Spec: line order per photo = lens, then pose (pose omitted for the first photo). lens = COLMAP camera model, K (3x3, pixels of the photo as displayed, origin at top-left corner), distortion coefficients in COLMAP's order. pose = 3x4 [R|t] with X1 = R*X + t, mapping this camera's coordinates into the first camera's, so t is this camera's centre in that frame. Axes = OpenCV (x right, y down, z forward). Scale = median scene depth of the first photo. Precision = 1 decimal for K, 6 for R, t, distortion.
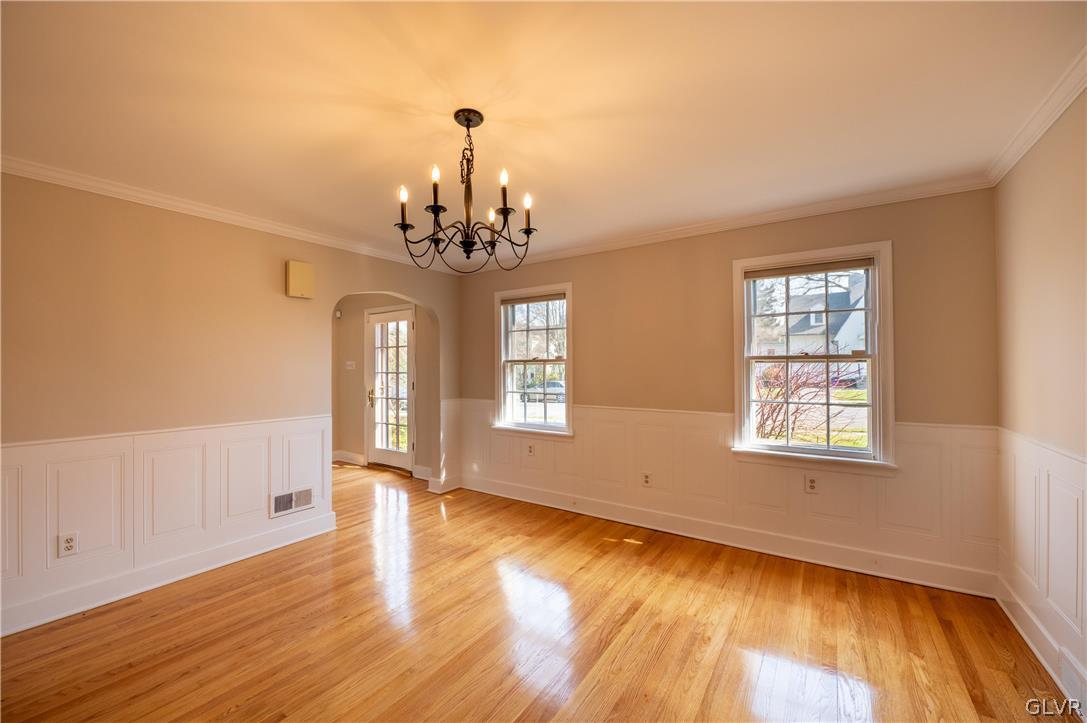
lens RADIAL K [[426.2, 0, 544.6], [0, 426.2, 363.6], [0, 0, 1]] dist [-0.018888, -0.001594]
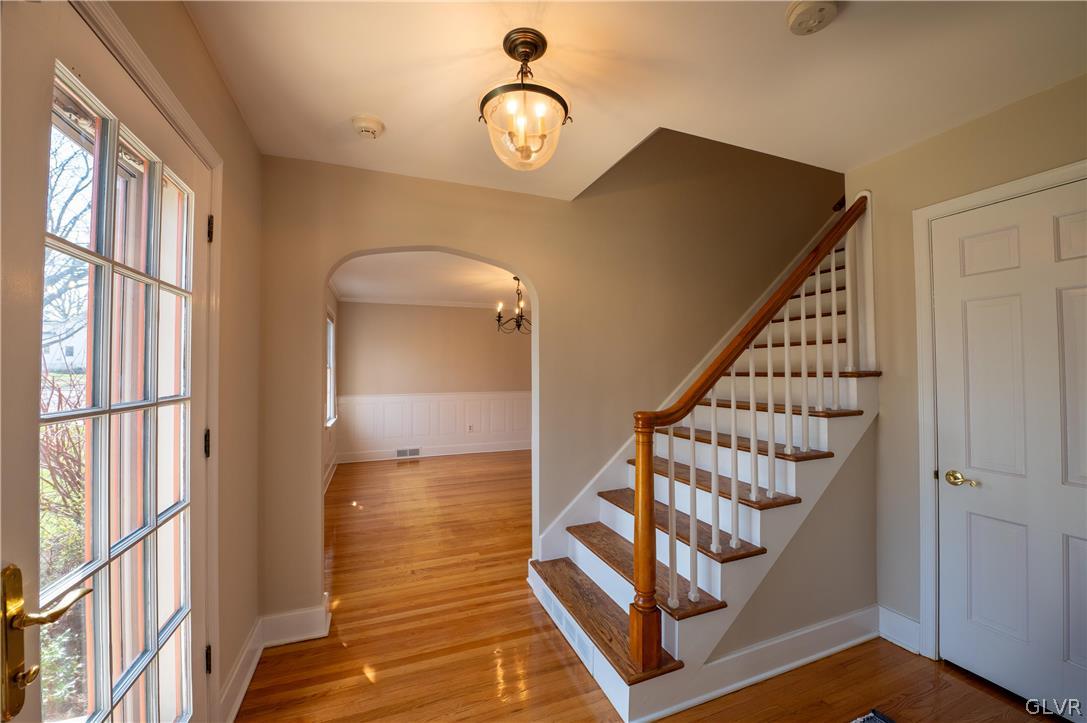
lens RADIAL K [[426.2, 0, 543.2], [0, 426.2, 360.9], [0, 0, 1]] dist [-0.018888, -0.001594]
pose [[-0.815750, 0.014008, 0.578235, -1.030159], [-0.000163, 0.999701, -0.024449, 0.006251], [-0.578404, -0.020039, -0.815504, 1.718737]]
